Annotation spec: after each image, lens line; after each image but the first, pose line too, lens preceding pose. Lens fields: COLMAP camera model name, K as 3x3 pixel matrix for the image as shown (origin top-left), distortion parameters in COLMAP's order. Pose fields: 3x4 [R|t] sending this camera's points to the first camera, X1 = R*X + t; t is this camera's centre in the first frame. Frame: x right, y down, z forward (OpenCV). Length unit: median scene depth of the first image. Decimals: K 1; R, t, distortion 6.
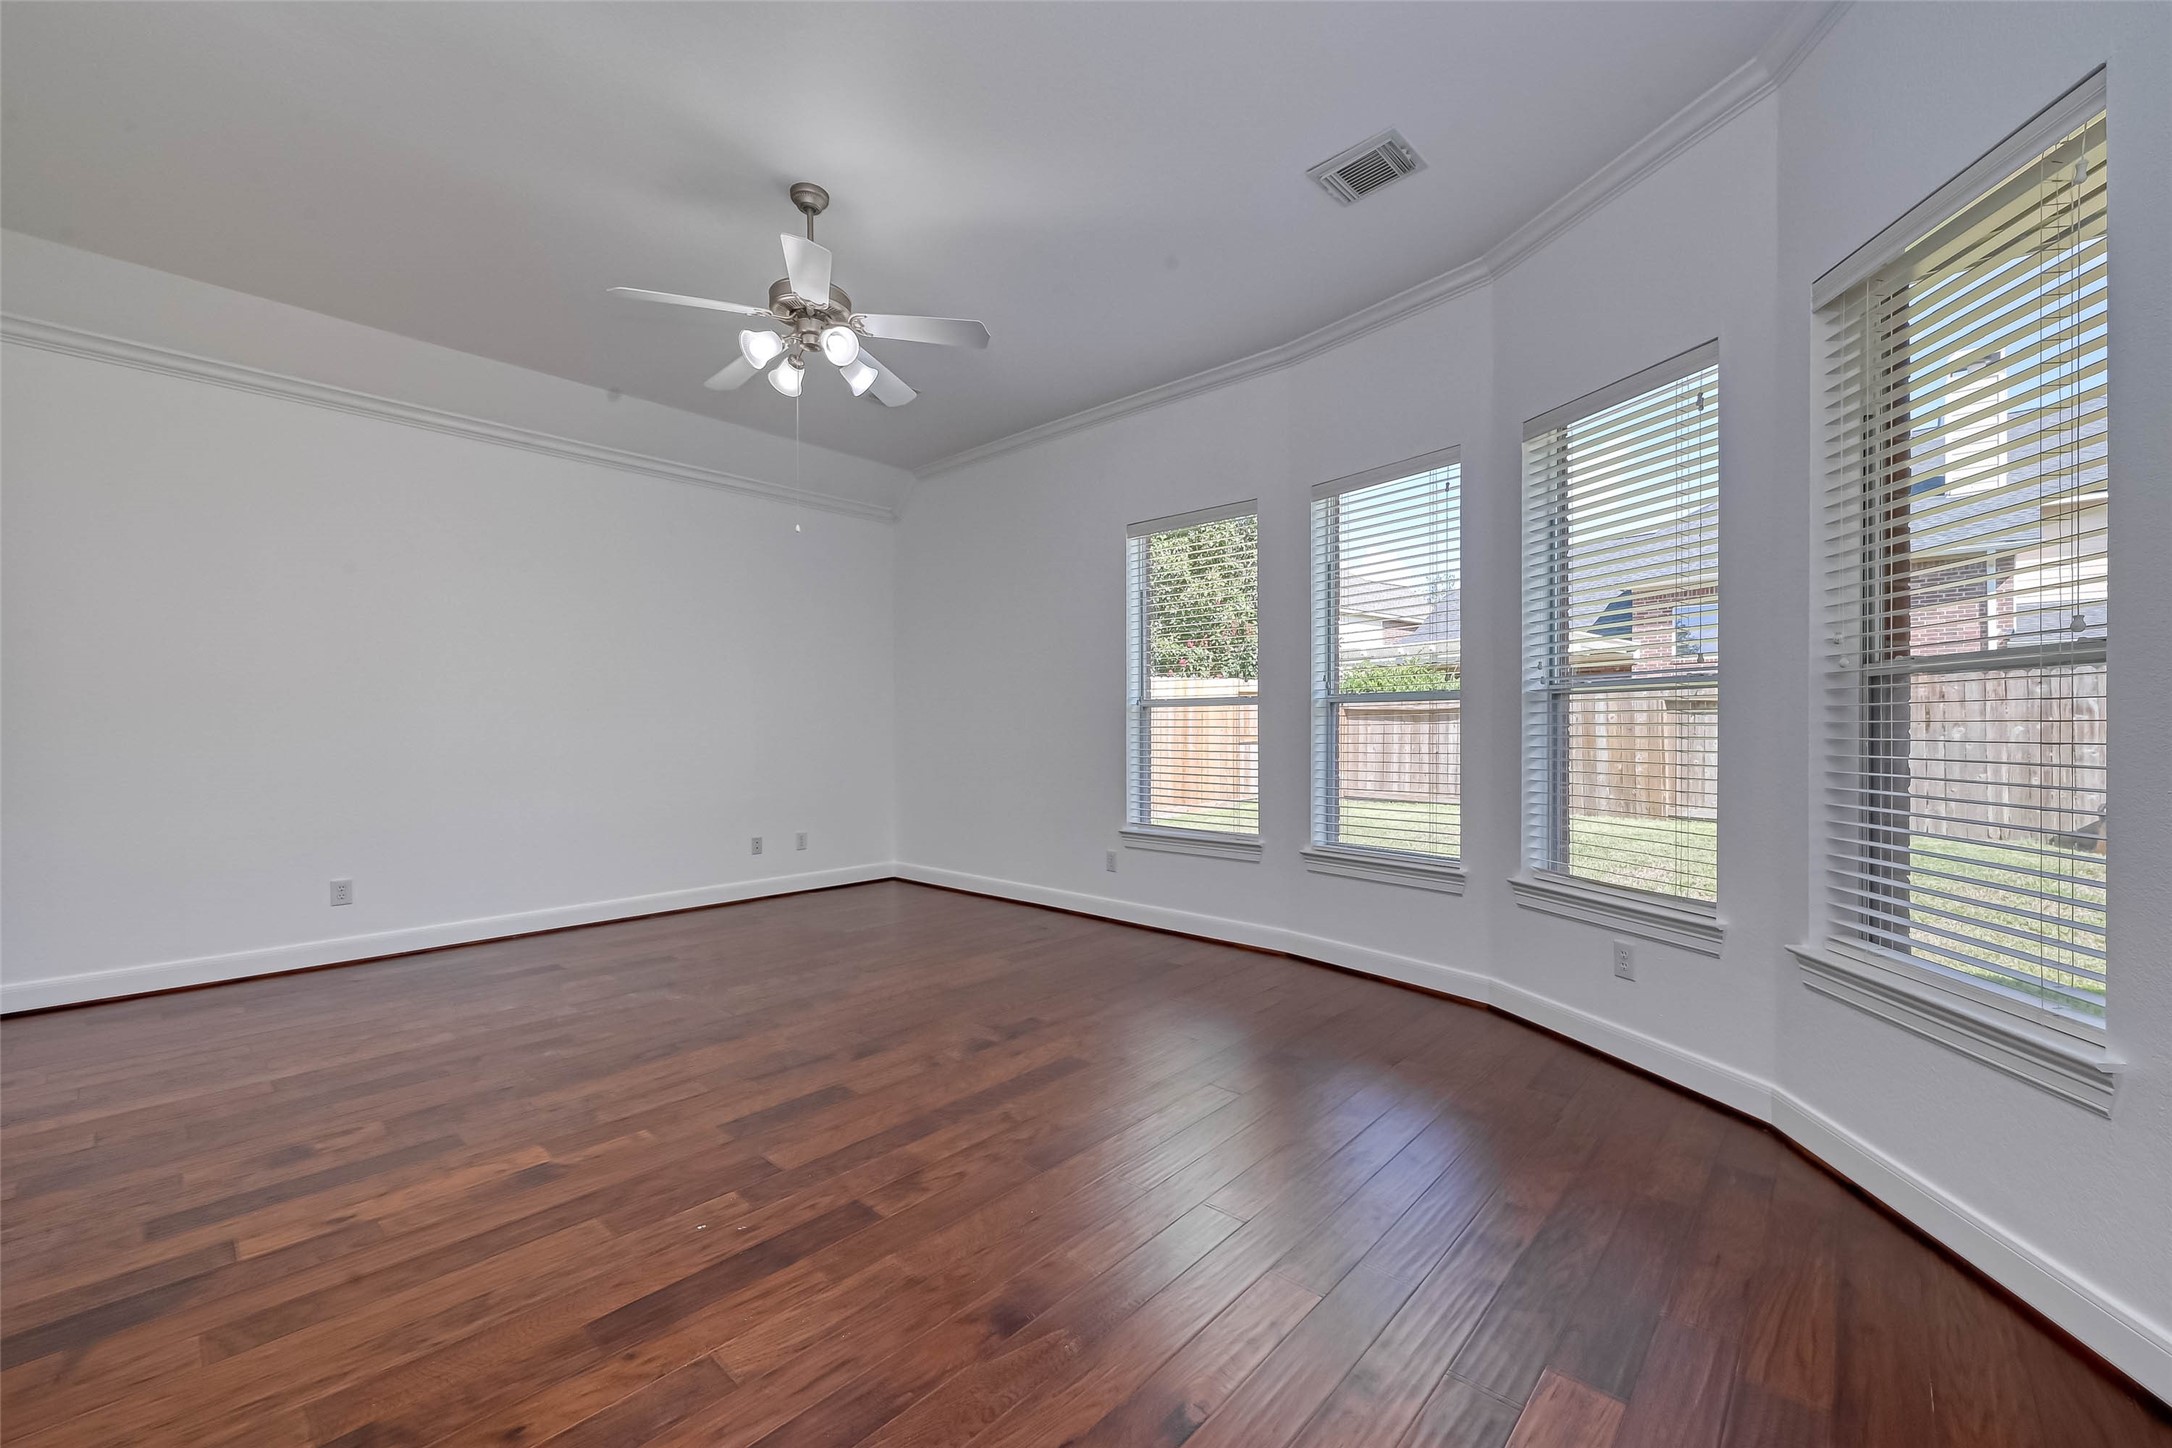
lens RADIAL K [[895.4, 0, 1090.4], [0, 895.4, 734.3], [0, 0, 1]] dist [0.000351, 0.000100]
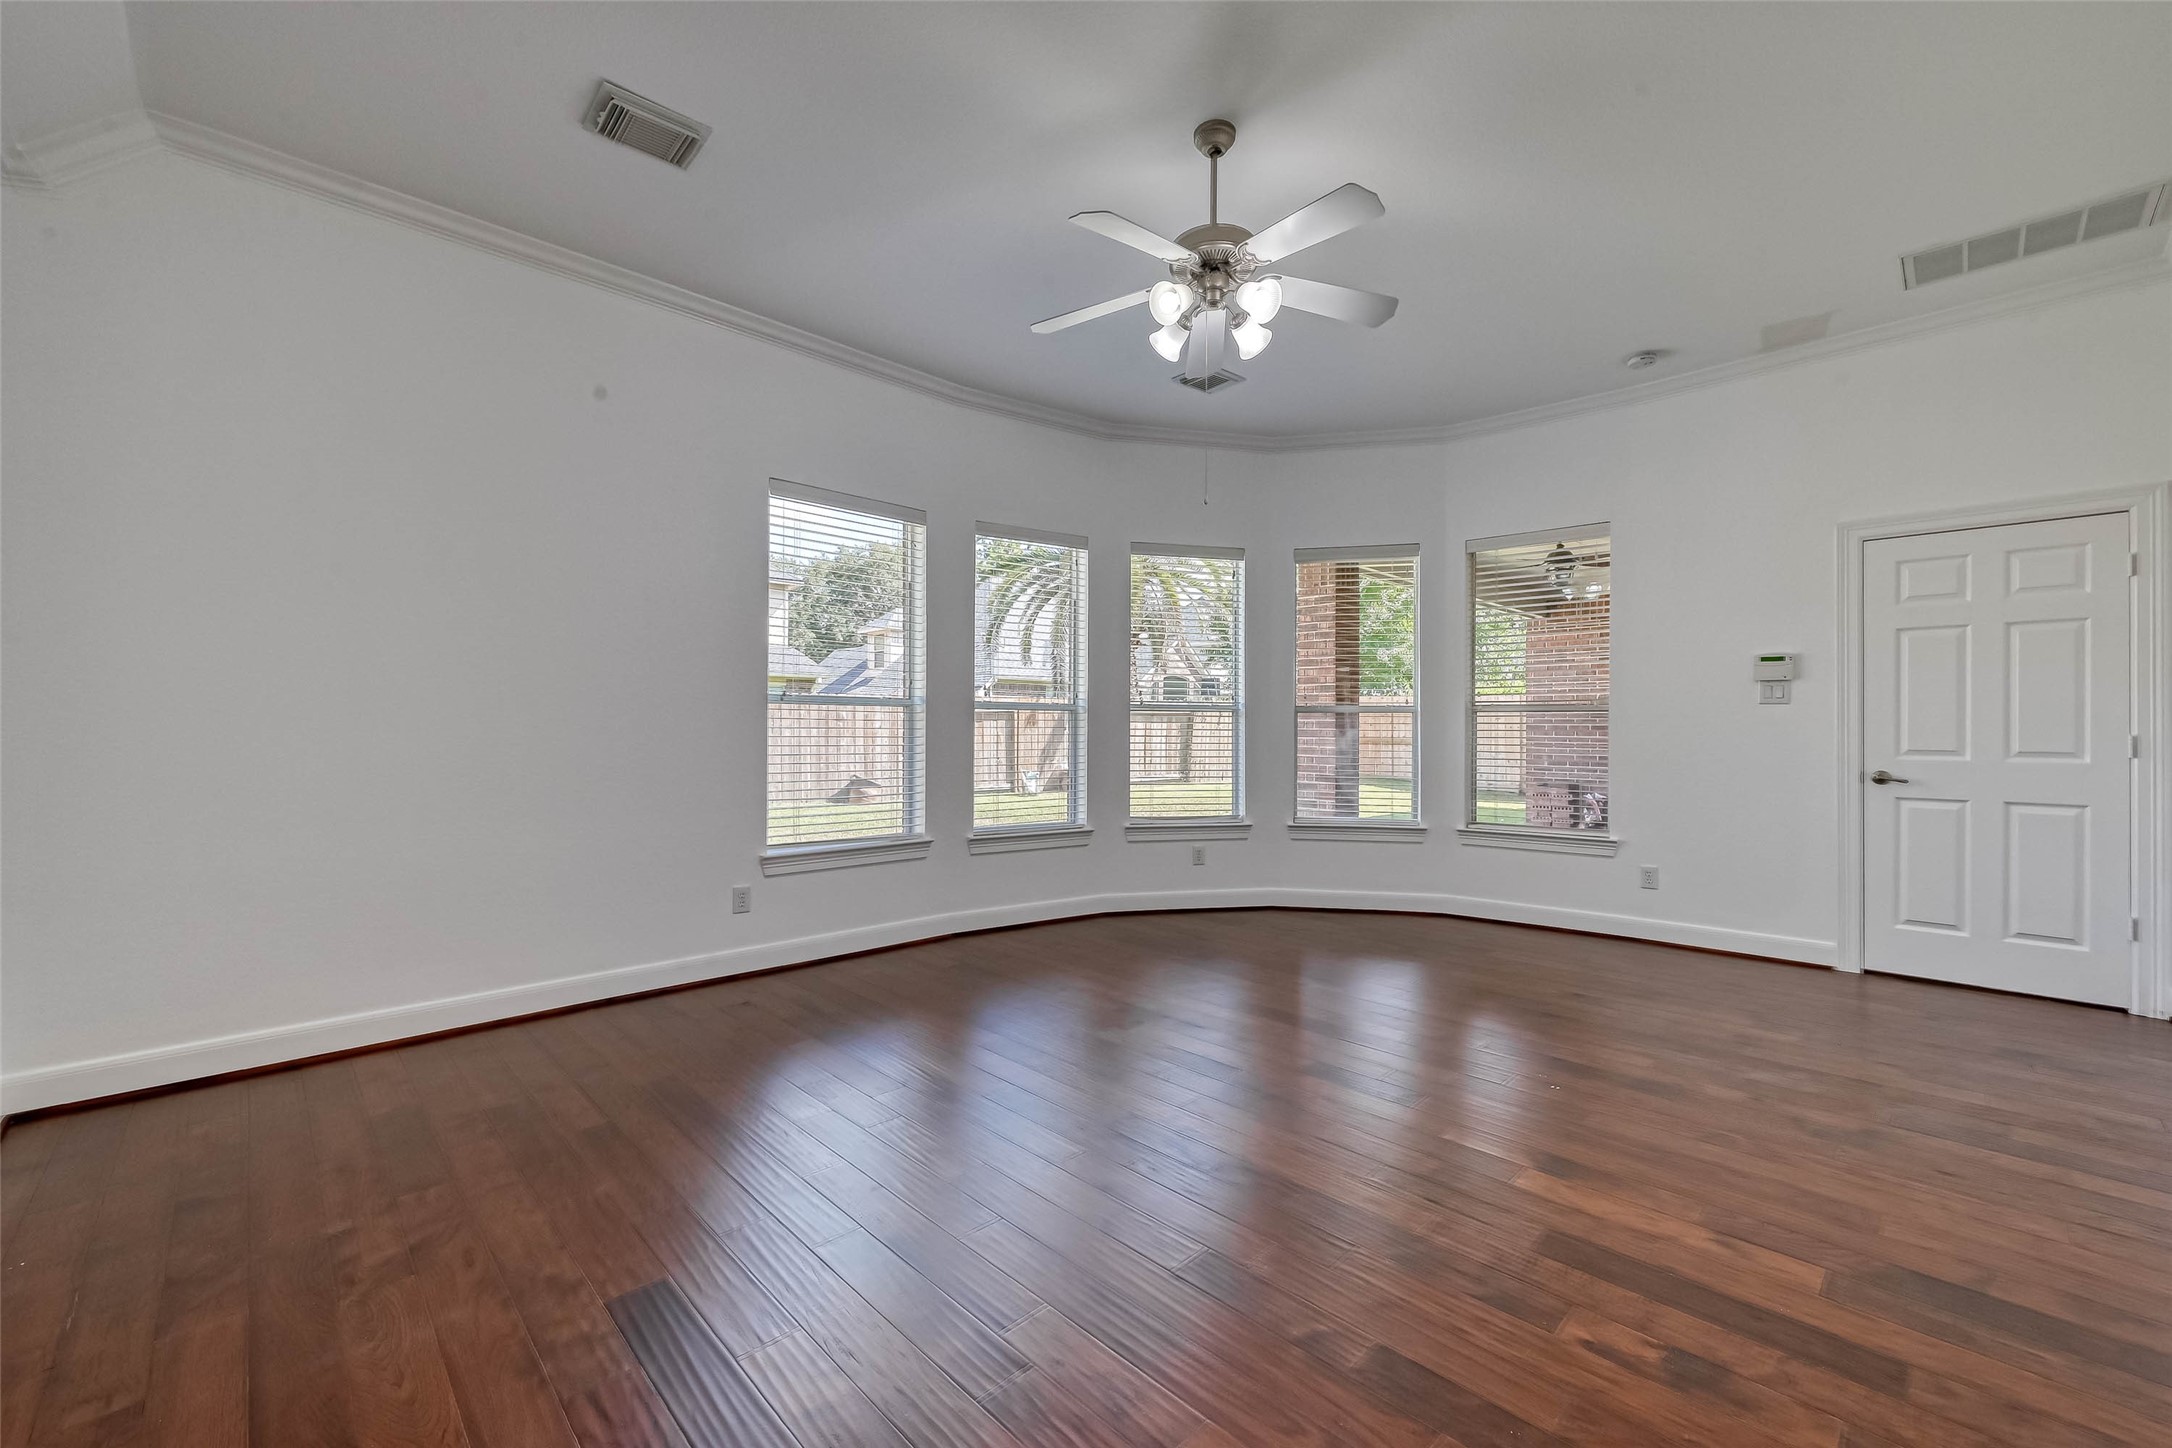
lens RADIAL K [[895.4, 0, 1078.1], [0, 895.4, 725.2], [0, 0, 1]] dist [0.000351, 0.000100]
pose [[0.065190, 0.007828, 0.997842, -0.881213], [-0.000454, 0.999969, -0.007815, -0.004873], [-0.997873, 0.000057, 0.065192, 0.778467]]
